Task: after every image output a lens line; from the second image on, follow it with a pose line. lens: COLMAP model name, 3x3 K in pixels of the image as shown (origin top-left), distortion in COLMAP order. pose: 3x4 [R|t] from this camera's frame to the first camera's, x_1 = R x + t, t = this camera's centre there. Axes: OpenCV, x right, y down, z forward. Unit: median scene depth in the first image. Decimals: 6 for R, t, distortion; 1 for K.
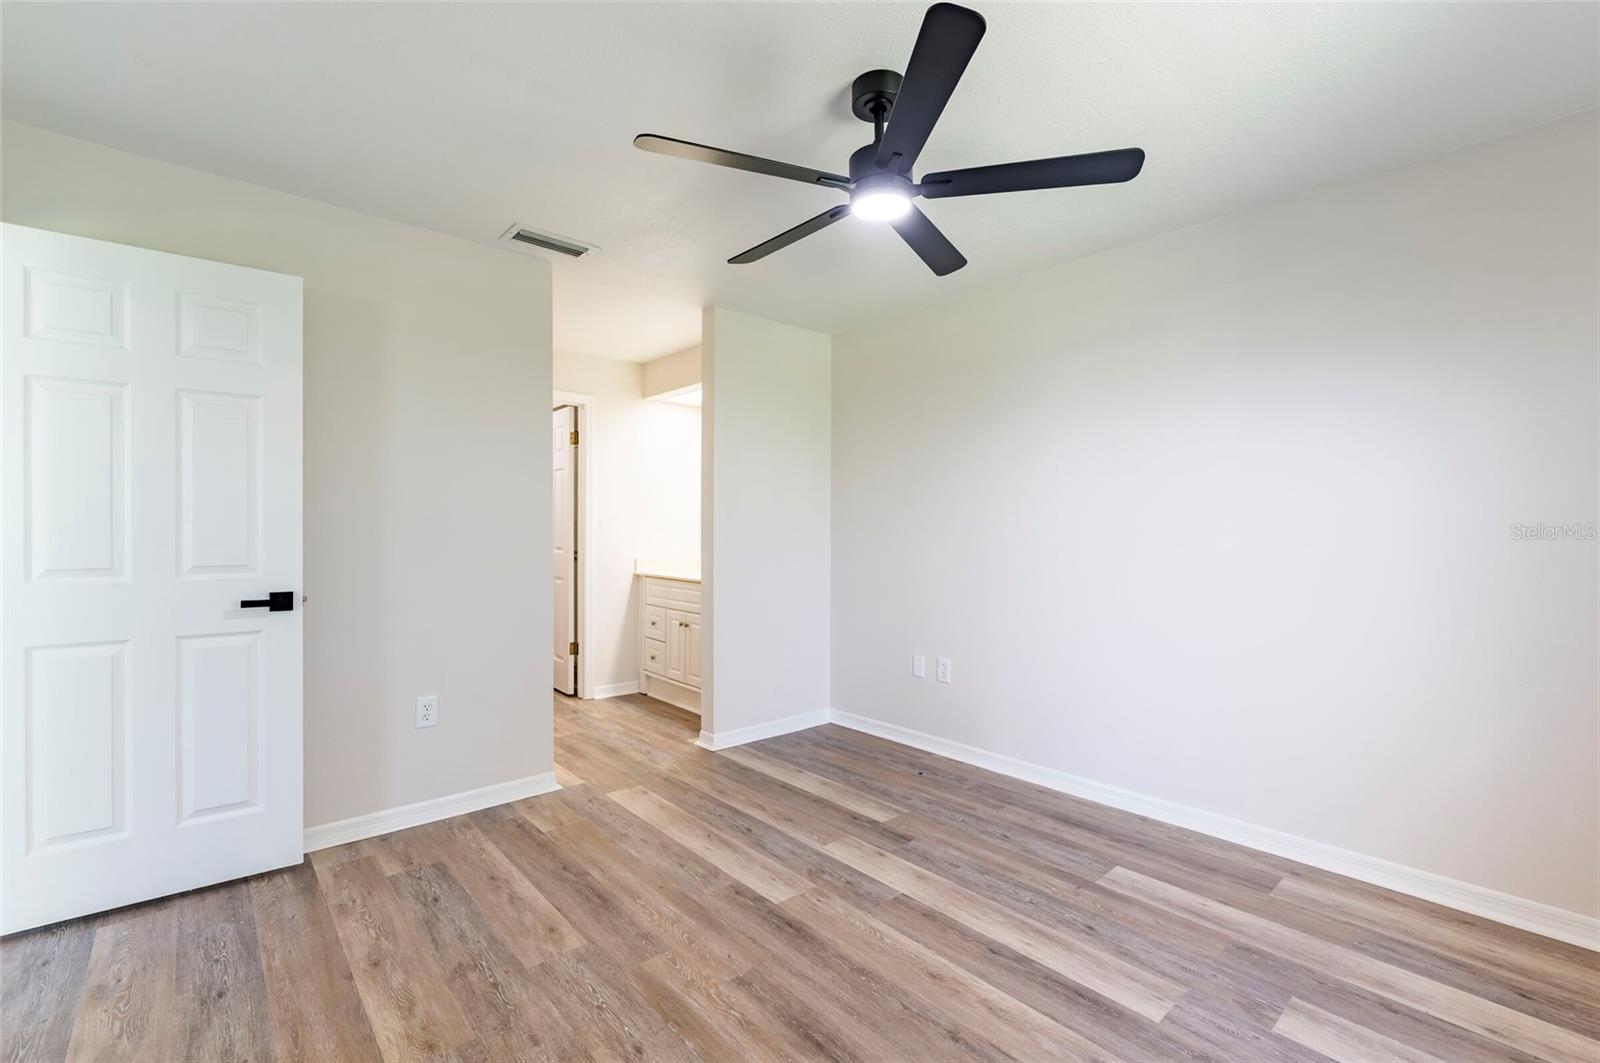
lens RADIAL K [[691.0, 0, 802.3], [0, 691.0, 523.9], [0, 0, 1]] dist [-0.002410, -0.000502]
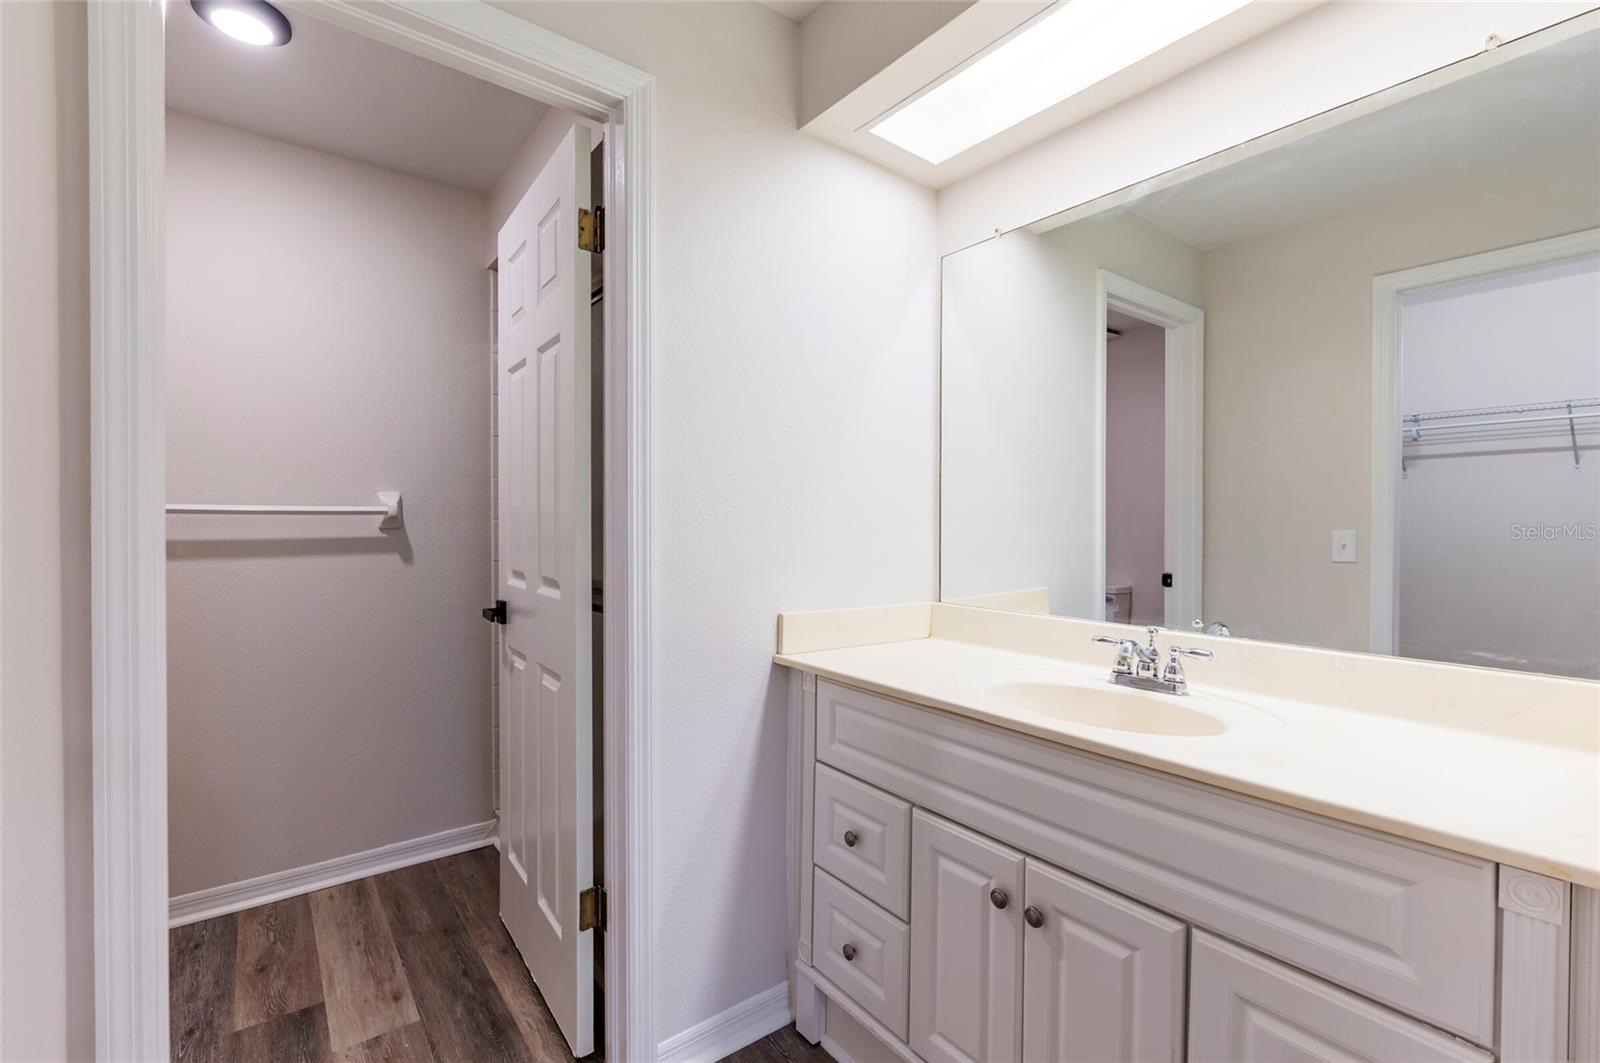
lens RADIAL K [[691.0, 0, 802.3], [0, 691.0, 523.9], [0, 0, 1]] dist [-0.002410, -0.000502]
pose [[0.999381, 0.003429, -0.035012, -0.471443], [-0.002605, 0.999719, 0.023567, -0.000588], [0.035083, -0.023461, 0.999109, 1.454092]]
